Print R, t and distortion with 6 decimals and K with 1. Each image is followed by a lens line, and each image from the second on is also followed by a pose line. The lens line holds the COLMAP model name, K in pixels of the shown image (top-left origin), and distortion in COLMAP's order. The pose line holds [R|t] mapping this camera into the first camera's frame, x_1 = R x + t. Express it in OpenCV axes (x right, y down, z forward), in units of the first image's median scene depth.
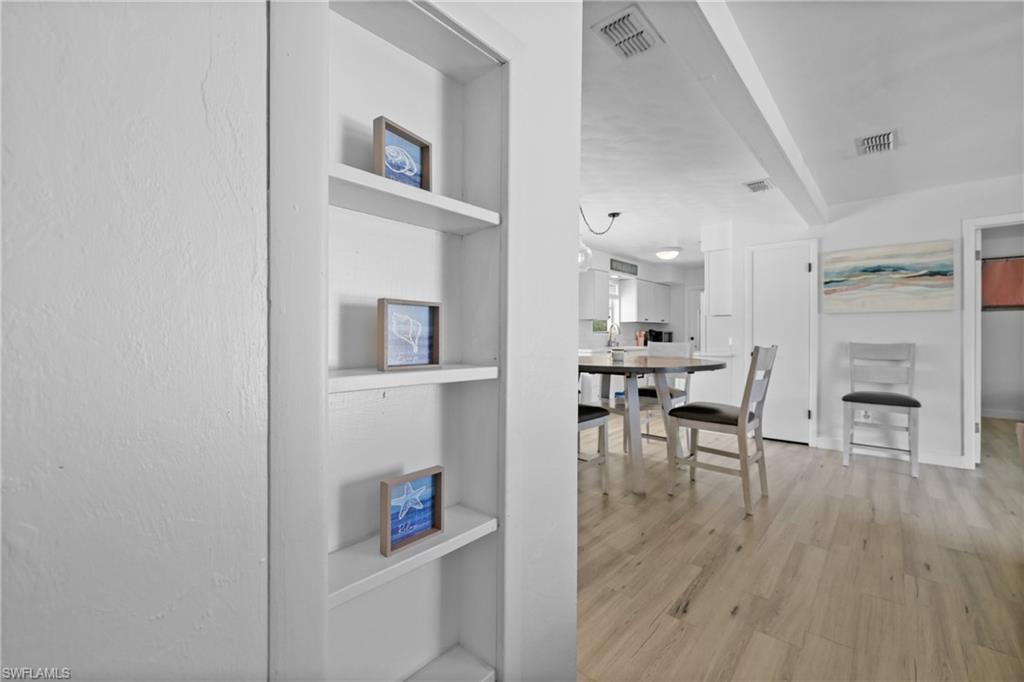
lens RADIAL K [[427.4, 0, 511.8], [0, 427.4, 335.1], [0, 0, 1]] dist [0.000498, -0.000148]
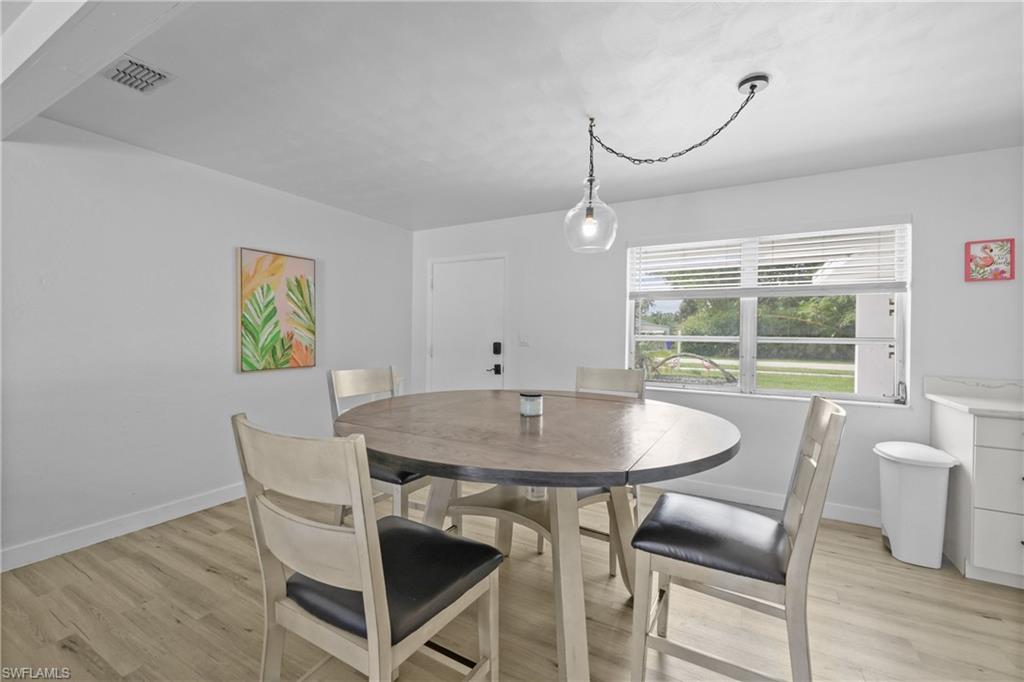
lens RADIAL K [[427.4, 0, 512.9], [0, 427.4, 335.5], [0, 0, 1]] dist [0.000498, -0.000148]
pose [[0.211017, 0.006176, -0.977463, 0.633969], [-0.009790, 0.999943, 0.004205, -0.034880], [0.977433, 0.008682, 0.211066, 0.719692]]
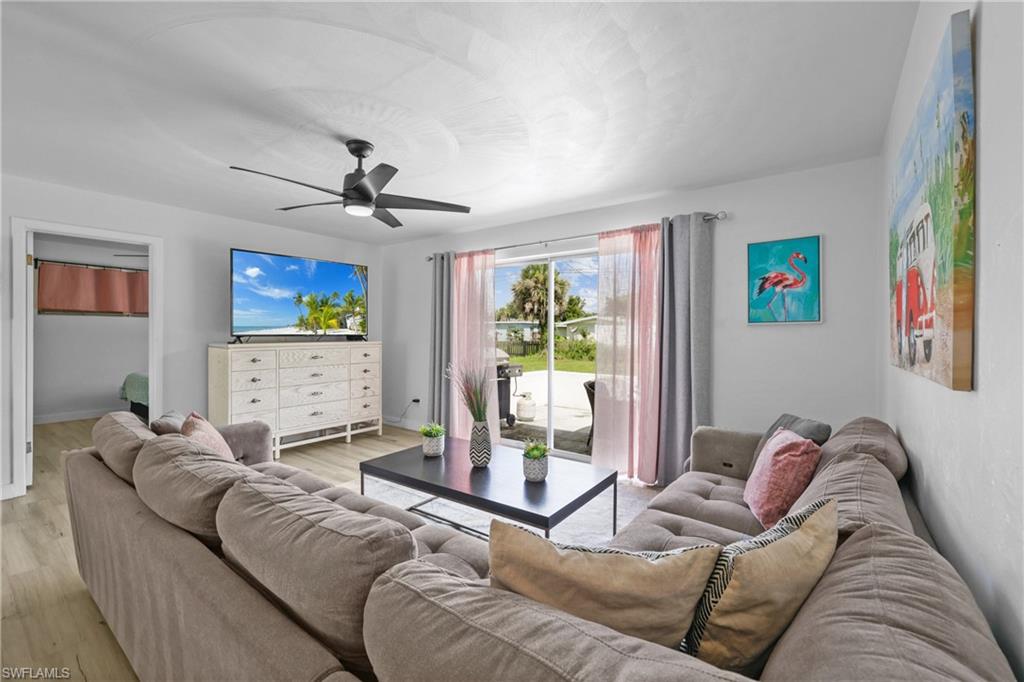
lens RADIAL K [[427.4, 0, 510.3], [0, 427.4, 336.2], [0, 0, 1]] dist [0.000498, -0.000148]
pose [[-0.086052, -0.007313, 0.996264, 0.072294], [-0.009843, 0.999930, 0.006490, -0.032147], [-0.996242, -0.009248, -0.086118, 0.043008]]
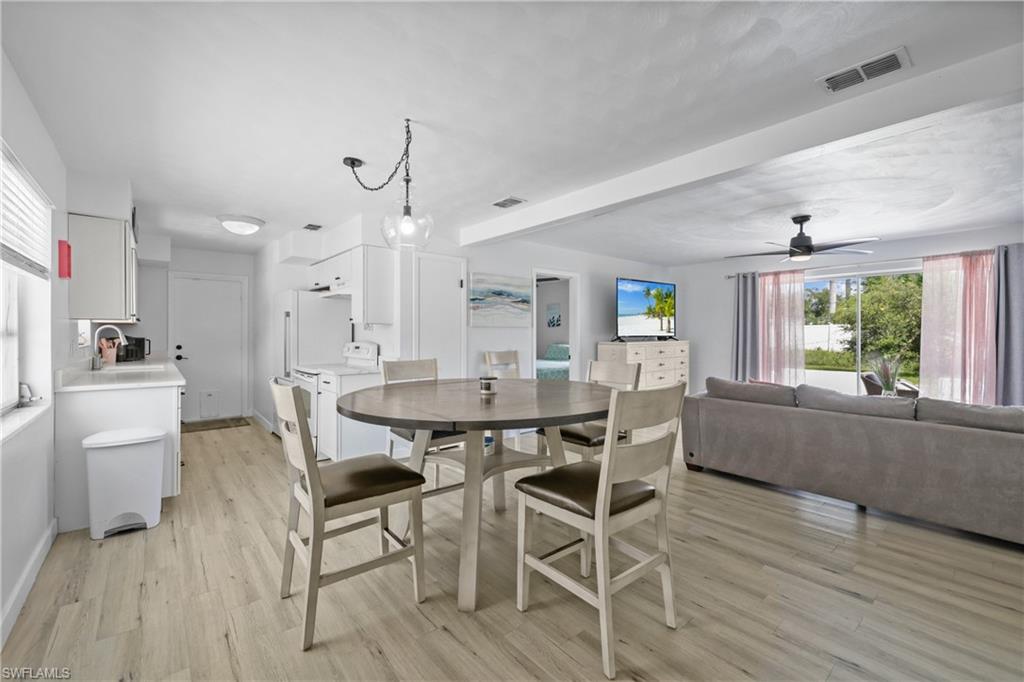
lens RADIAL K [[427.4, 0, 512.6], [0, 427.4, 335.8], [0, 0, 1]] dist [0.000498, -0.000148]
pose [[0.145889, -0.006036, 0.989283, -0.365806], [-0.002748, 0.999975, 0.006507, -0.032966], [-0.989297, -0.003668, 0.145868, 0.714203]]
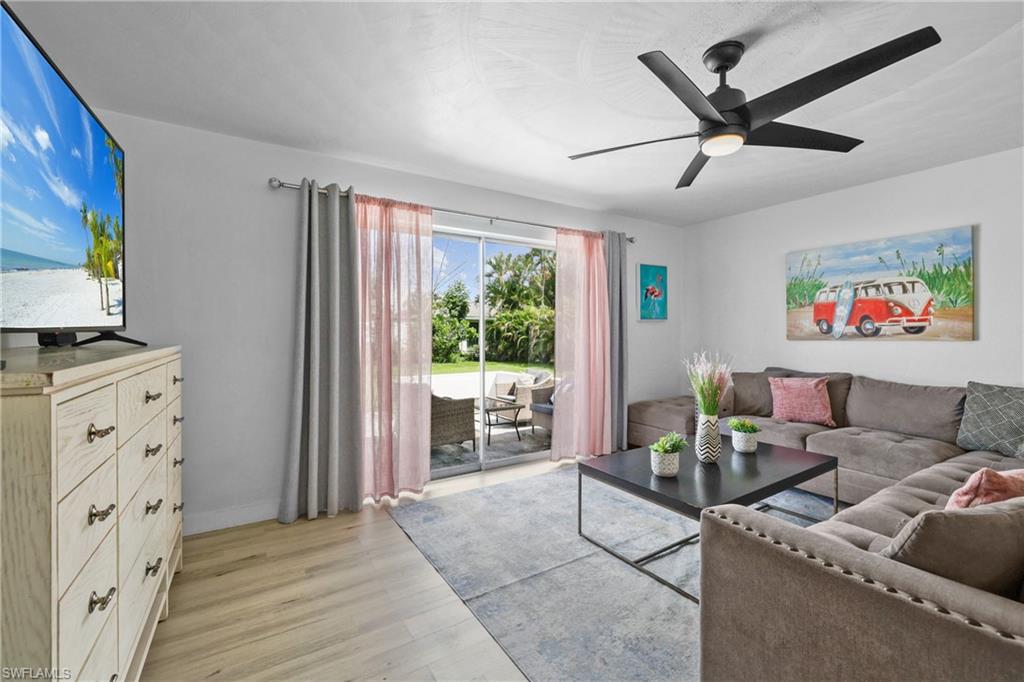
lens RADIAL K [[427.4, 0, 511.8], [0, 427.4, 335.7], [0, 0, 1]] dist [0.000498, -0.000148]
pose [[-0.959927, -0.002267, 0.280240, 0.779841], [-0.000479, 0.999979, 0.006451, -0.020304], [-0.280249, 0.006058, -0.959908, 0.672848]]
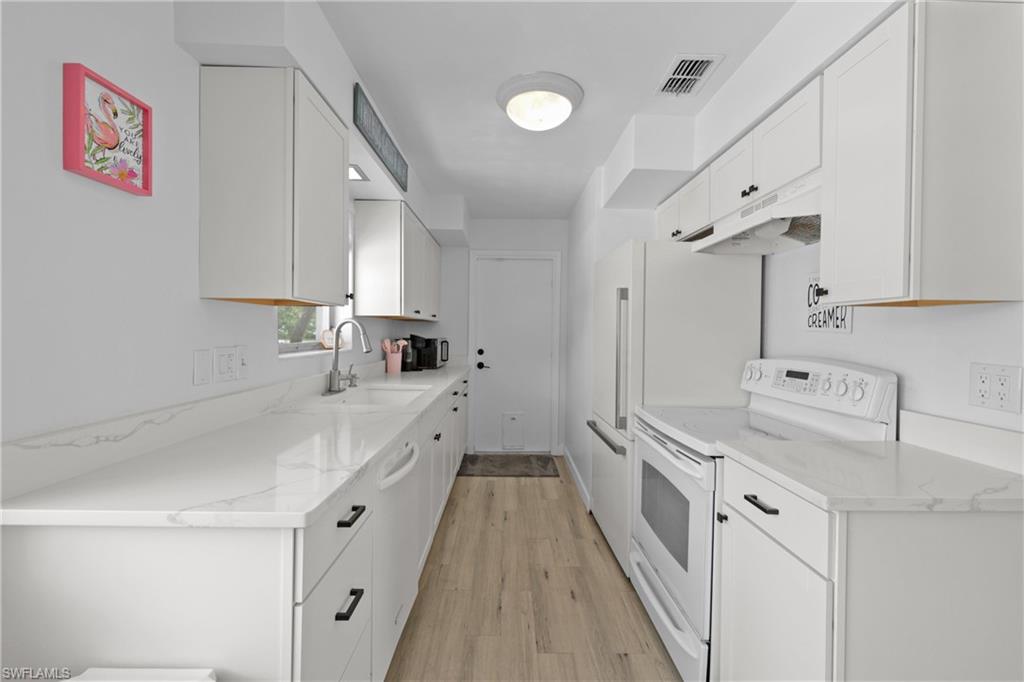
lens RADIAL K [[427.4, 0, 510.5], [0, 427.4, 333.8], [0, 0, 1]] dist [0.000498, -0.000148]
pose [[0.742810, 0.005837, 0.669477, 0.194954], [-0.011212, 0.999930, 0.003721, -0.032273], [-0.669408, -0.010270, 0.742824, 1.156551]]
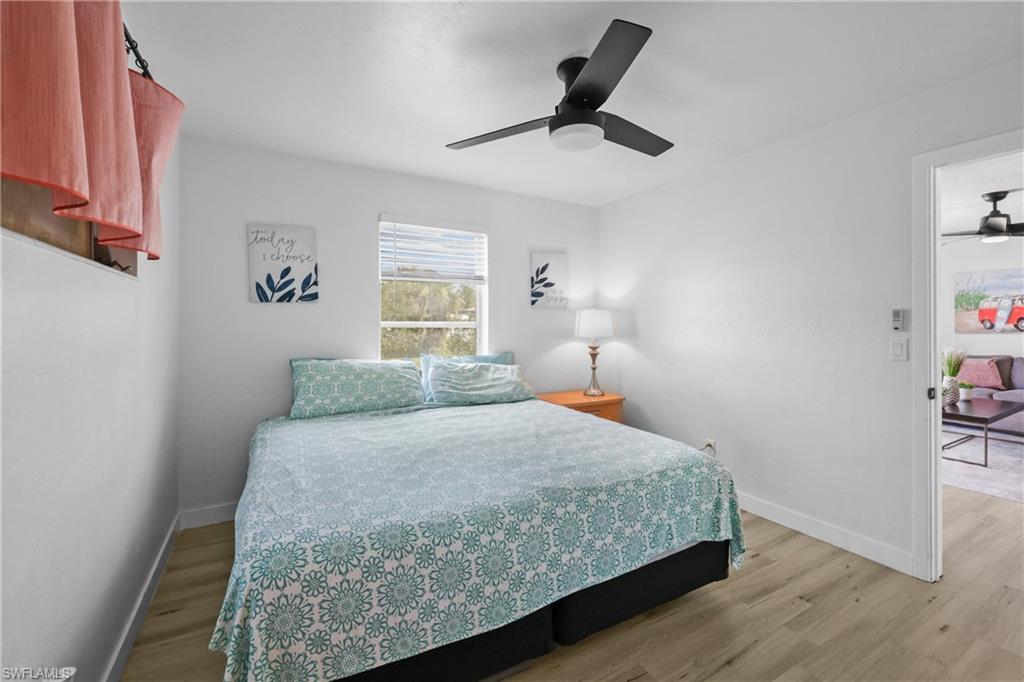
lens RADIAL K [[427.4, 0, 514.7], [0, 427.4, 323.0], [0, 0, 1]] dist [0.000498, -0.000148]
pose [[-0.945031, 0.000771, 0.326980, 1.333837], [-0.000562, 0.999992, -0.003984, -0.031830], [-0.326980, -0.003949, -0.945023, 1.338297]]
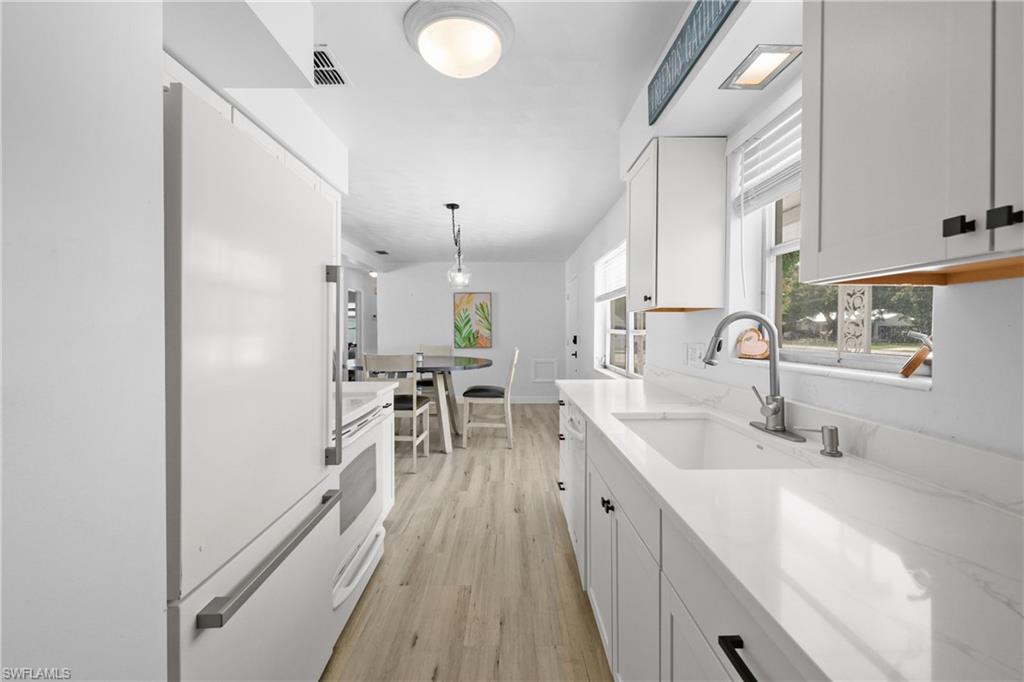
lens RADIAL K [[427.4, 0, 510.1], [0, 427.4, 332.5], [0, 0, 1]] dist [0.000498, -0.000148]
pose [[-0.747041, 0.001791, -0.664776, 0.768000], [-0.001716, 0.999988, 0.004622, -0.031967], [0.664776, 0.004594, -0.747029, 1.820506]]
